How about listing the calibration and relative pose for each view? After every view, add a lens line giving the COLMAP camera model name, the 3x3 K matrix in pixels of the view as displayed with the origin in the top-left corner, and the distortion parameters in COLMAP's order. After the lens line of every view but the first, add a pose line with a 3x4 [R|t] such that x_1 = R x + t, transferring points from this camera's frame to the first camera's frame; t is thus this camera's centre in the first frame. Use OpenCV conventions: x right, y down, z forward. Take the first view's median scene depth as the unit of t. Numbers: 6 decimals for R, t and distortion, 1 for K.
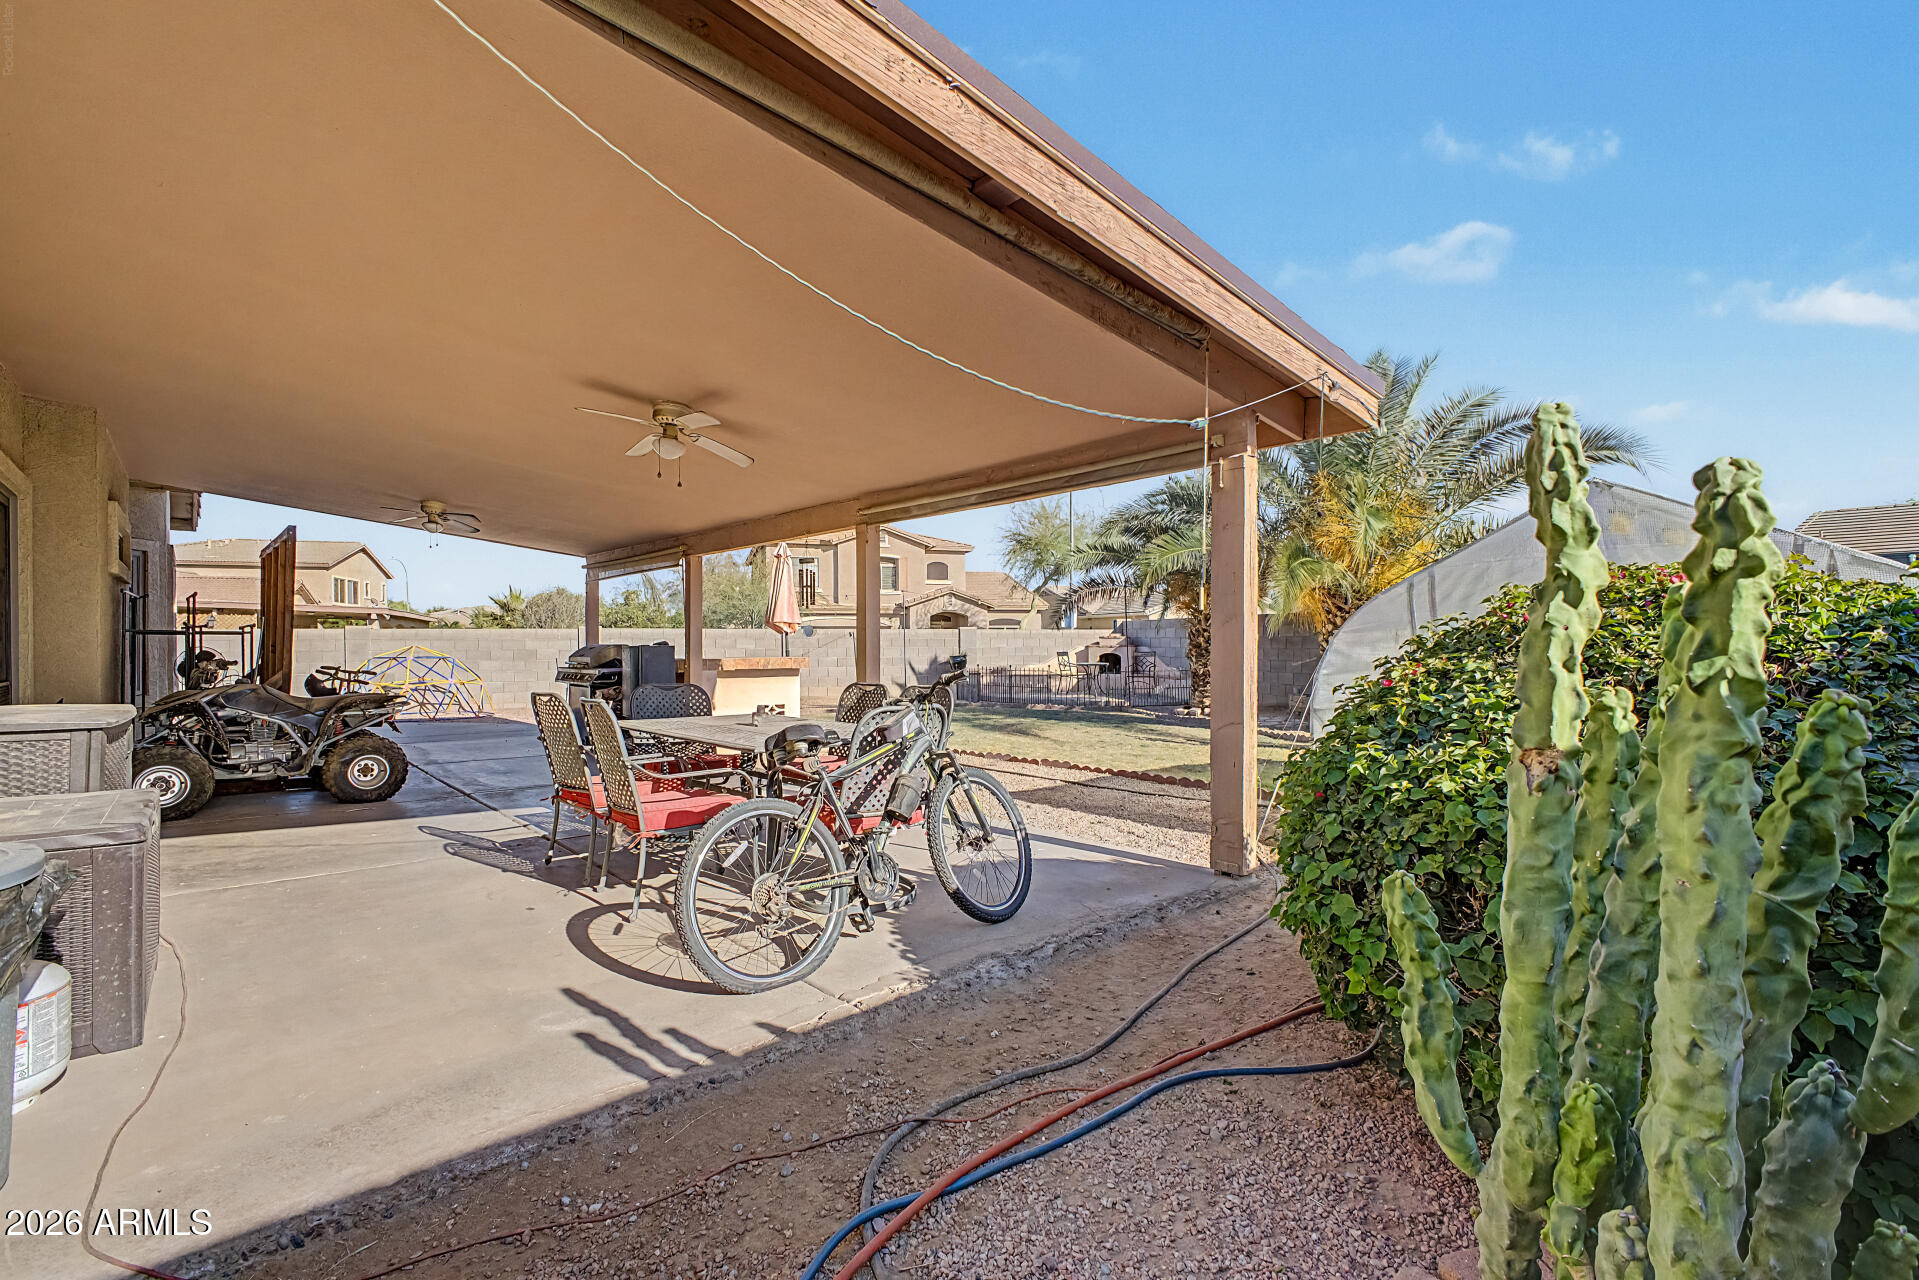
lens RADIAL K [[826.4, 0, 959.8], [0, 826.4, 637.3], [0, 0, 1]] dist [0.000798, -0.000139]
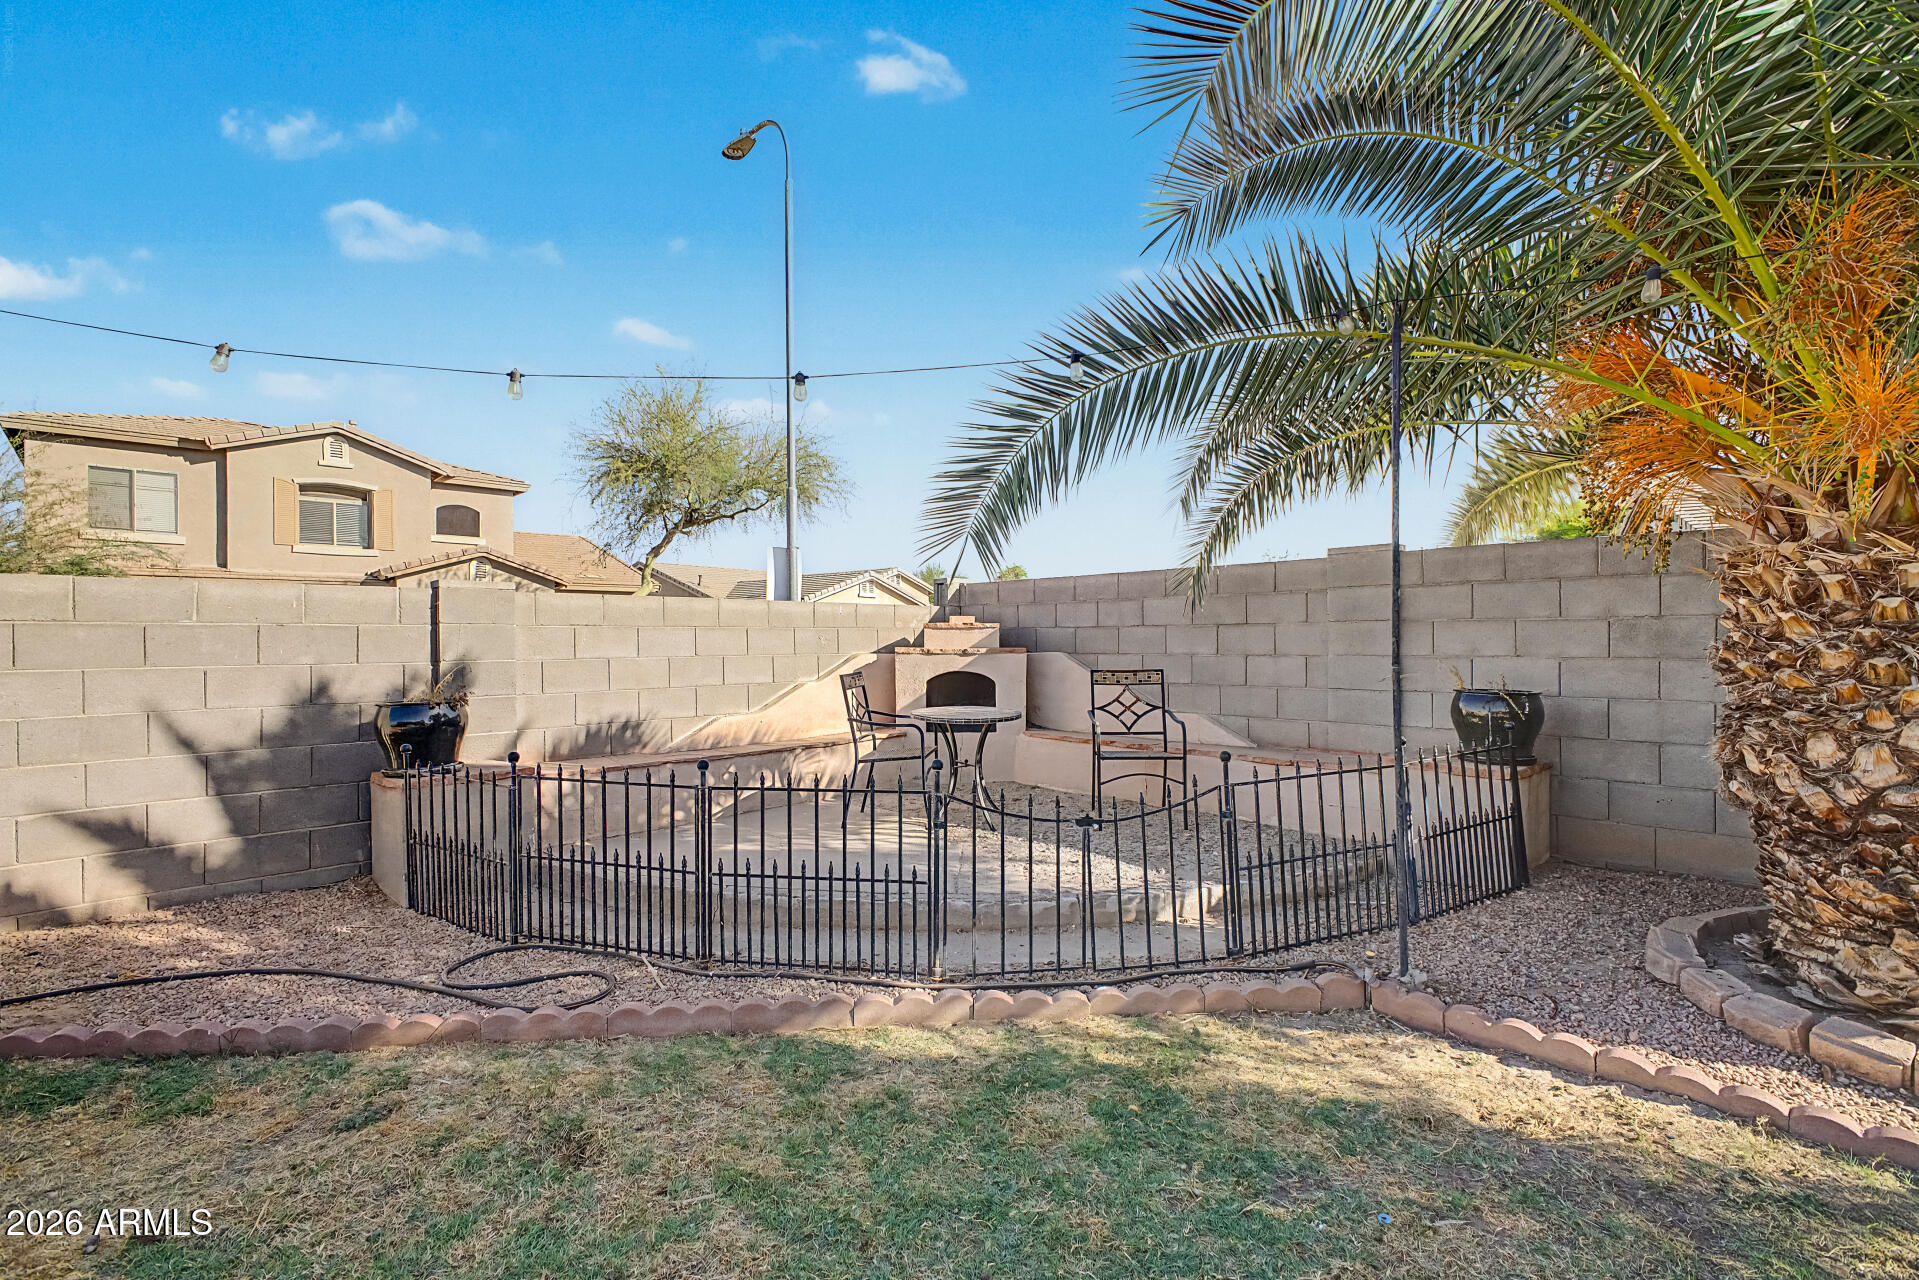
lens RADIAL K [[826.4, 0, 962.9], [0, 826.4, 637.3], [0, 0, 1]] dist [0.000798, -0.000139]
pose [[0.880408, 0.000306, 0.474217, 0.020679], [0.000445, 0.999999, -0.001473, 0.005612], [-0.474217, 0.001508, 0.880407, 0.687860]]
